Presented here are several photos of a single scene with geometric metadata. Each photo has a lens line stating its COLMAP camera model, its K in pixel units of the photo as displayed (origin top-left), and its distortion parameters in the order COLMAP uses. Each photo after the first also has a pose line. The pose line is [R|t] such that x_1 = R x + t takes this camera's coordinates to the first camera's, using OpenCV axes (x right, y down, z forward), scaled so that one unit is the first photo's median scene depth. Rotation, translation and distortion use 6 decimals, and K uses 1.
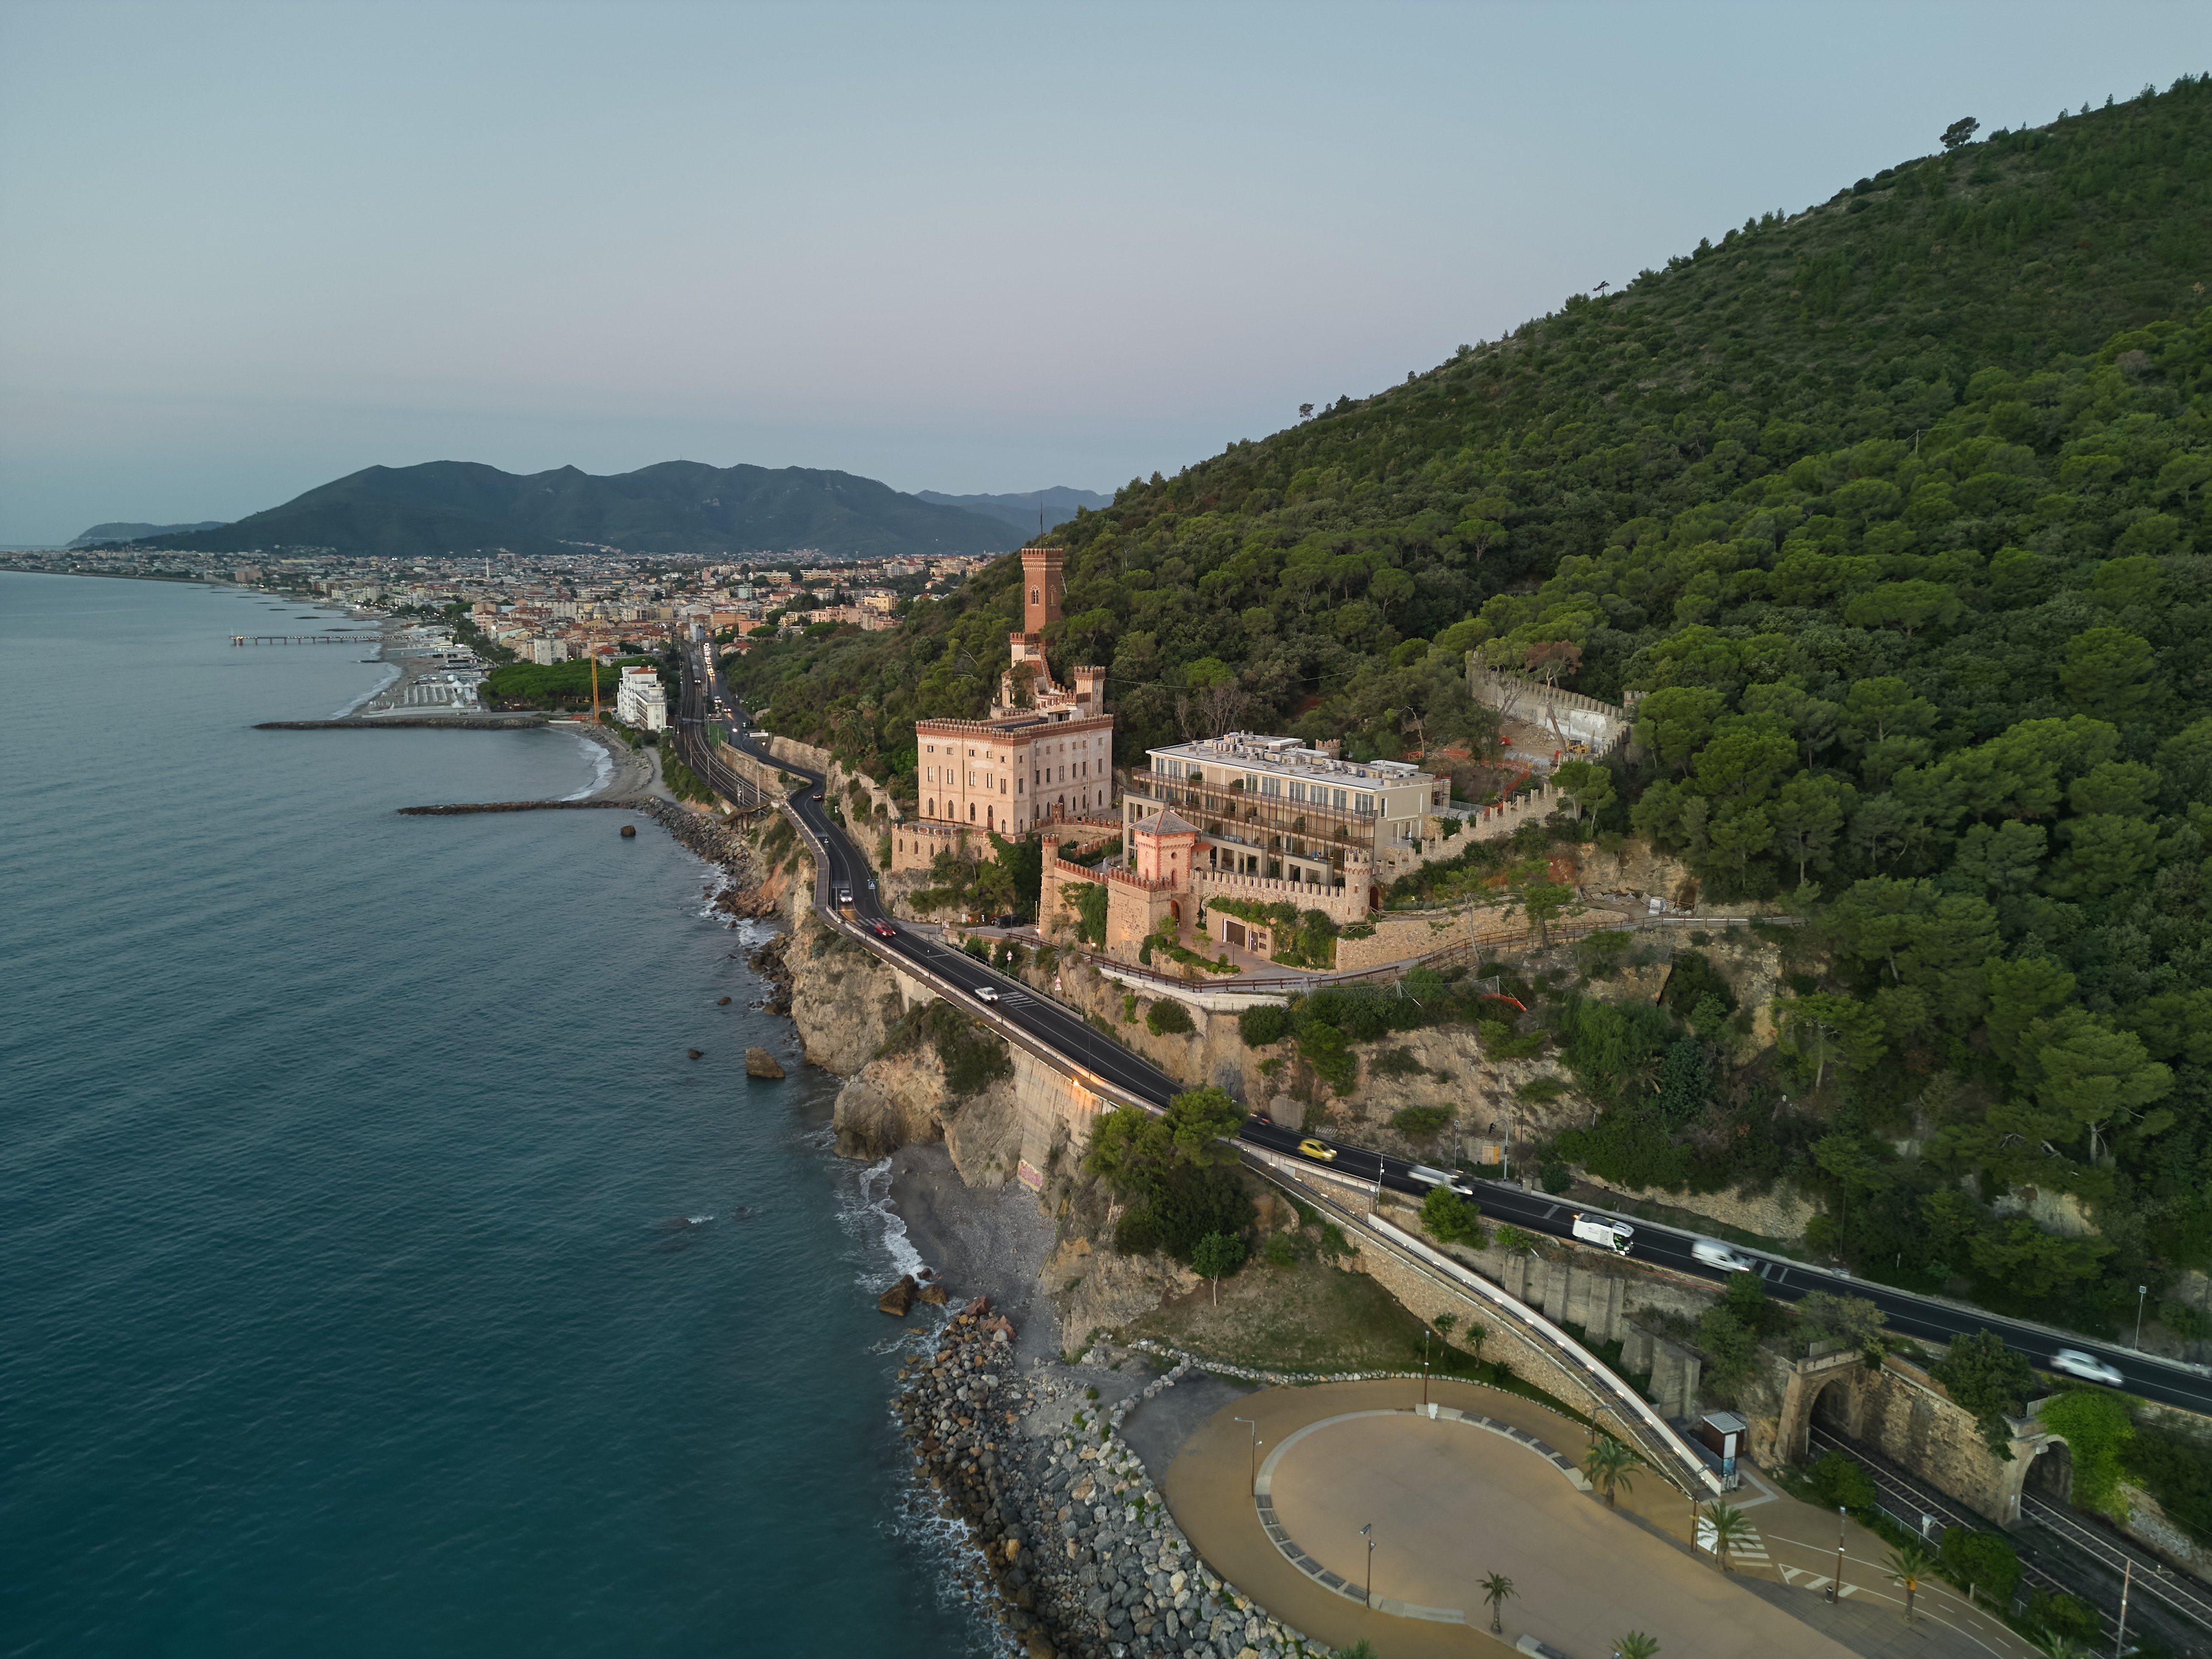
lens RADIAL K [[1543.9, 0, 1105.9], [0, 1543.9, 818.7], [0, 0, 1]] dist [0.028723, -0.009278]
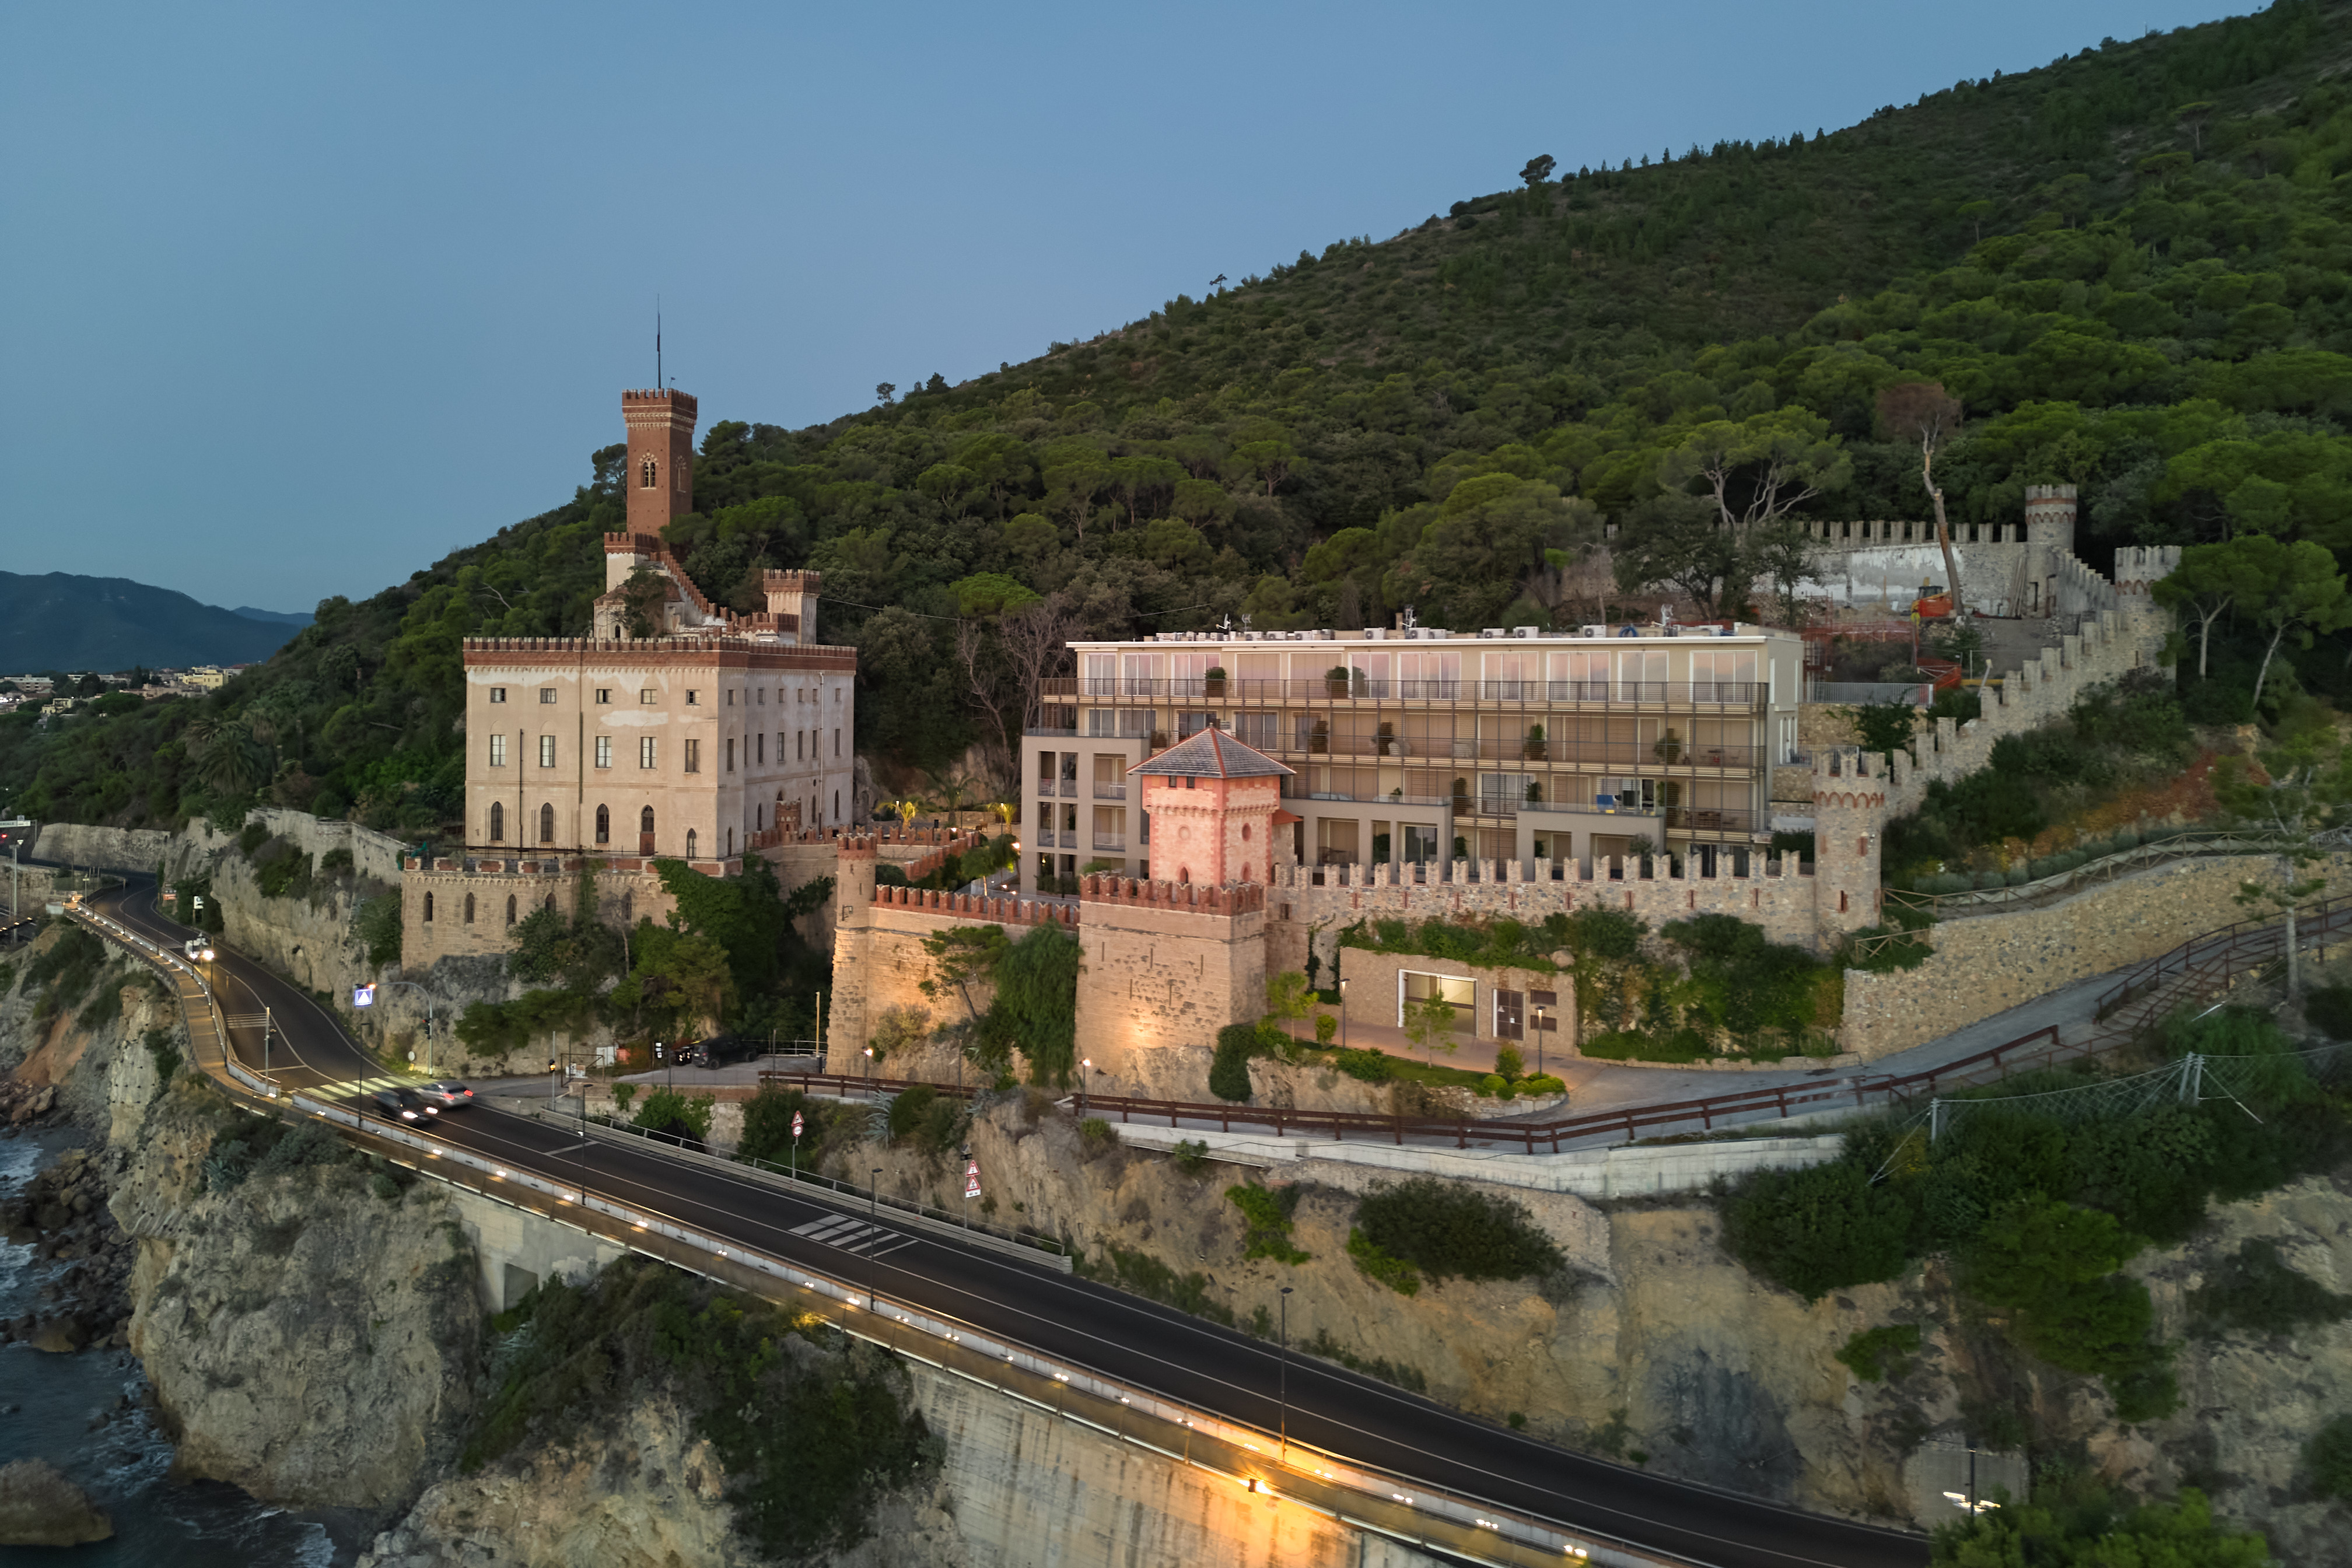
lens RADIAL K [[1649.9, 0, 1173.1], [0, 1649.9, 688.8], [0, 0, 1]] dist [0.042152, -0.033762]
pose [[0.922797, 0.001729, 0.385283, -0.130857], [0.063041, 0.985836, -0.155415, 0.047506], [-0.380094, 0.167705, 0.909617, 0.518875]]
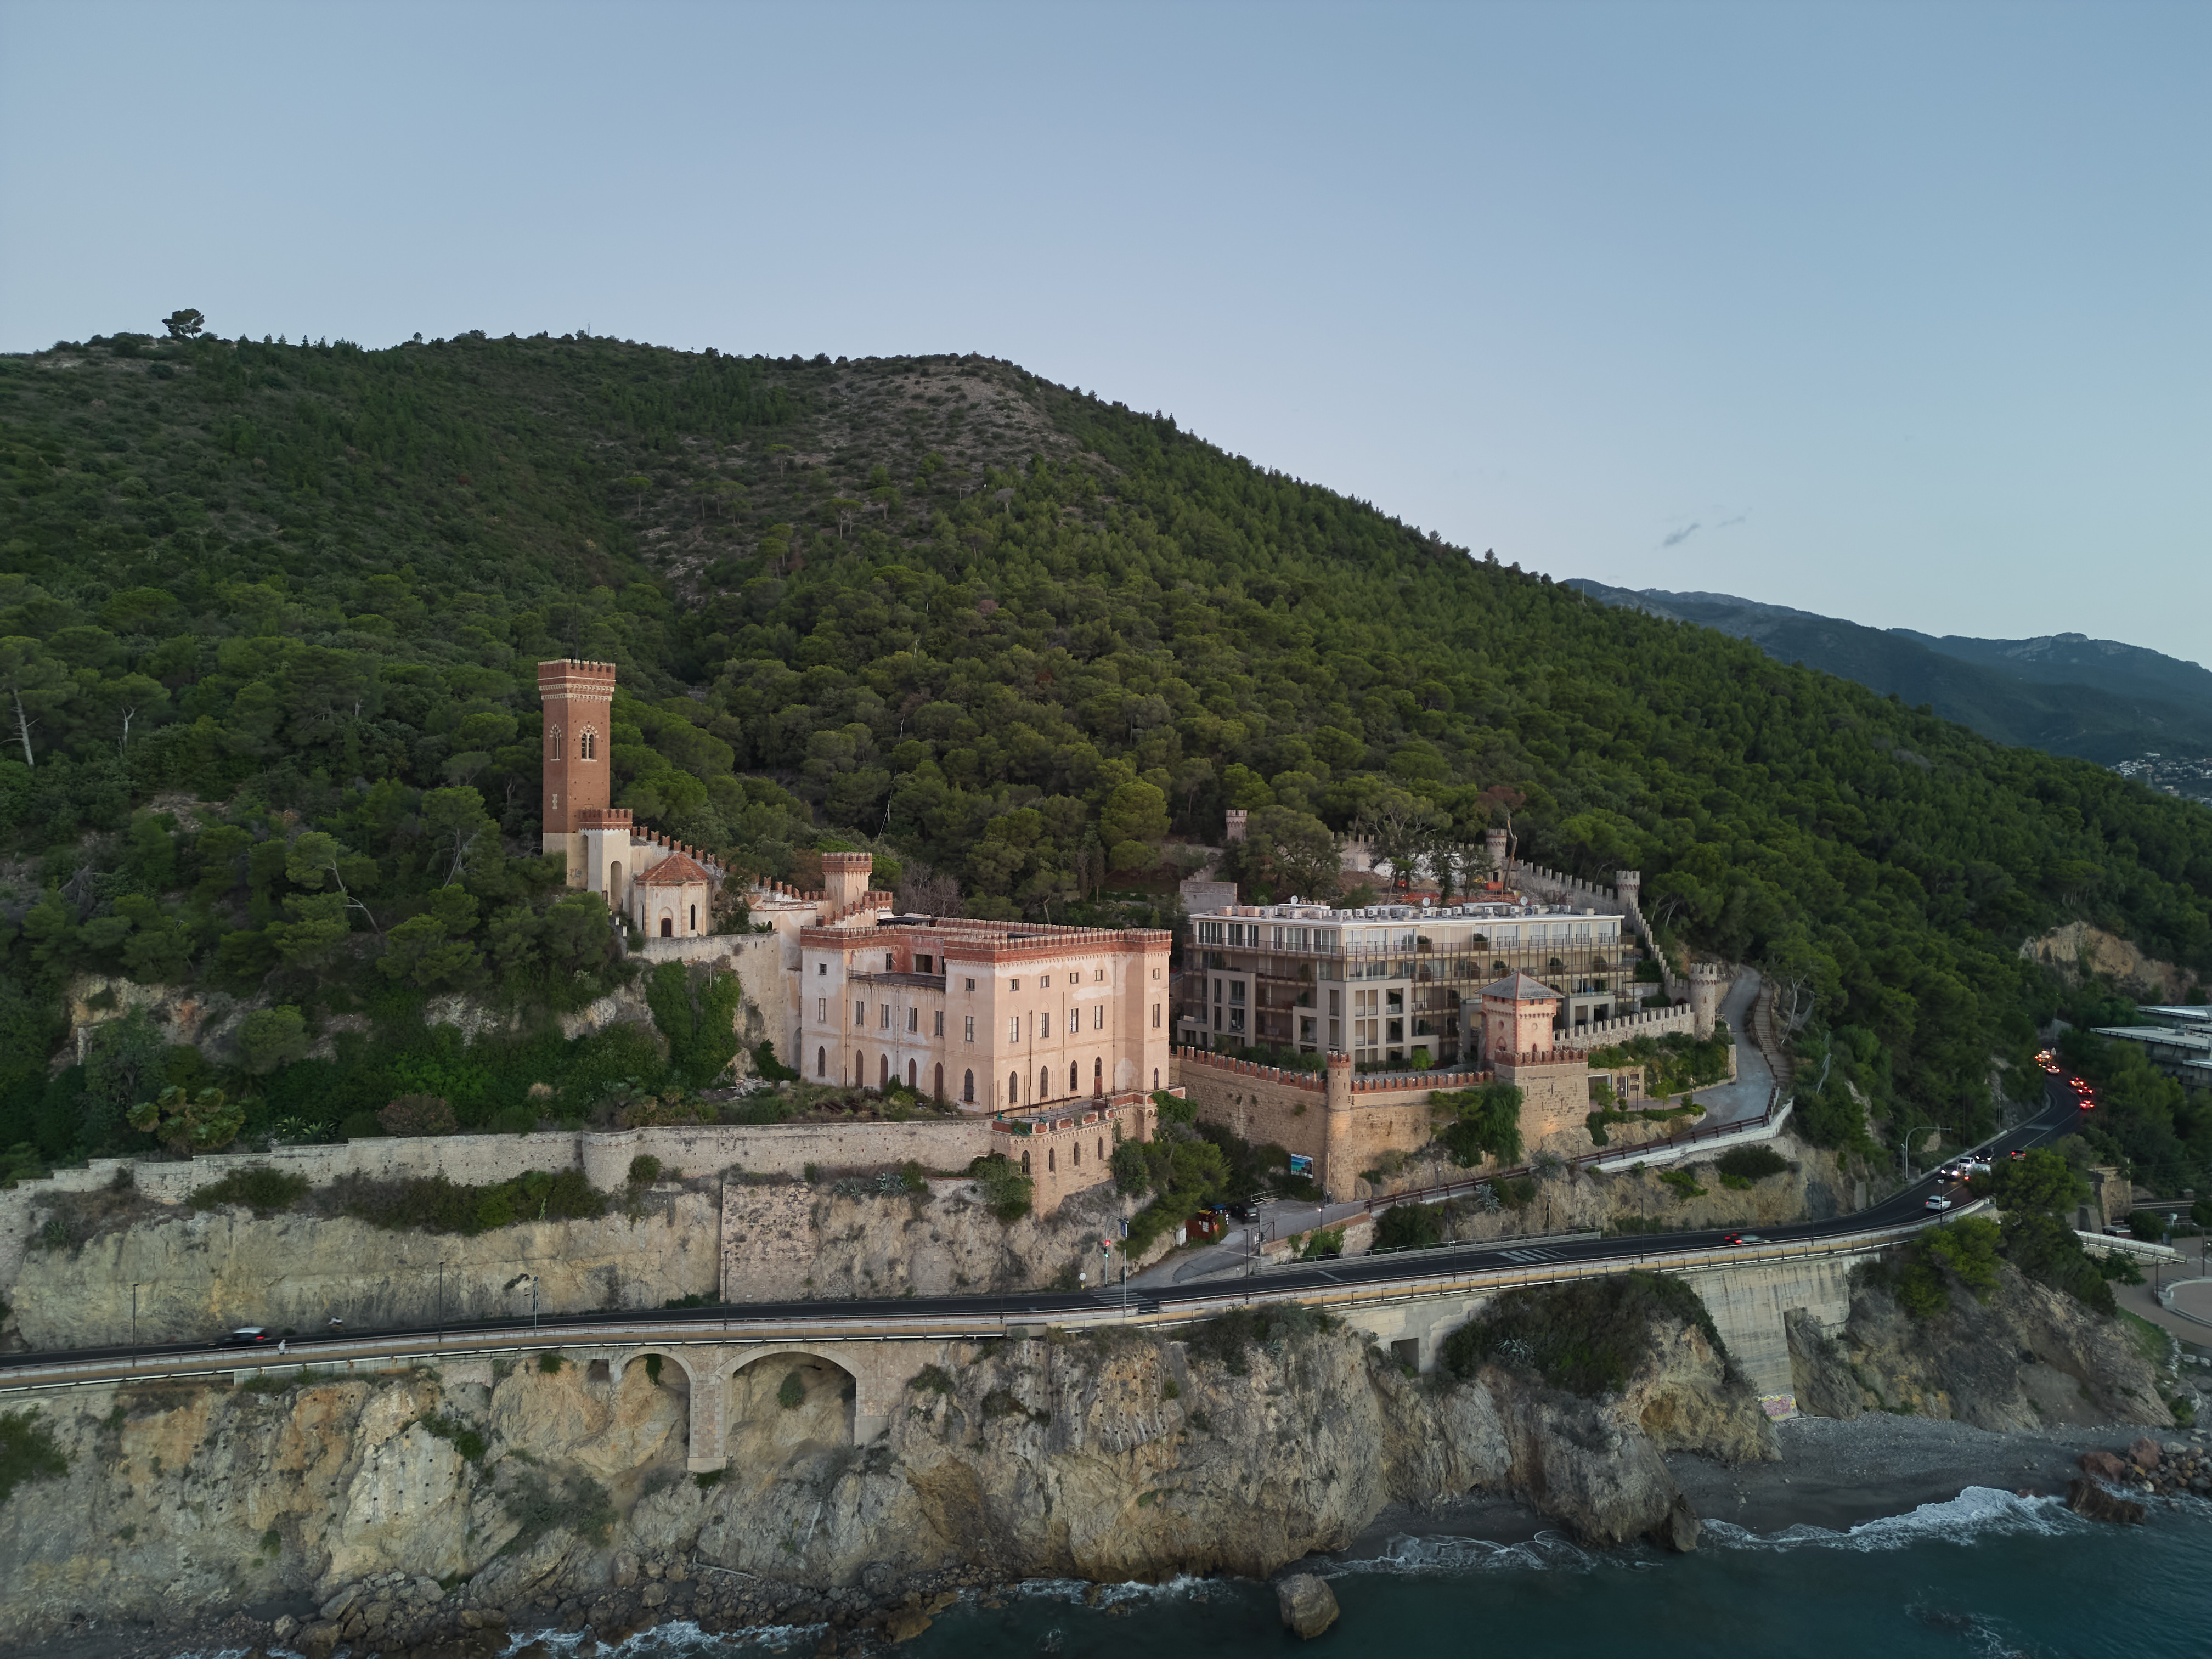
lens RADIAL K [[1543.9, 0, 1105.1], [0, 1543.9, 829.9], [0, 0, 1]] dist [0.028723, -0.009278]
pose [[0.126736, -0.007548, 0.991908, -0.748913], [0.163446, 0.986462, -0.013377, -0.098172], [-0.978378, 0.163819, 0.126254, 0.976589]]
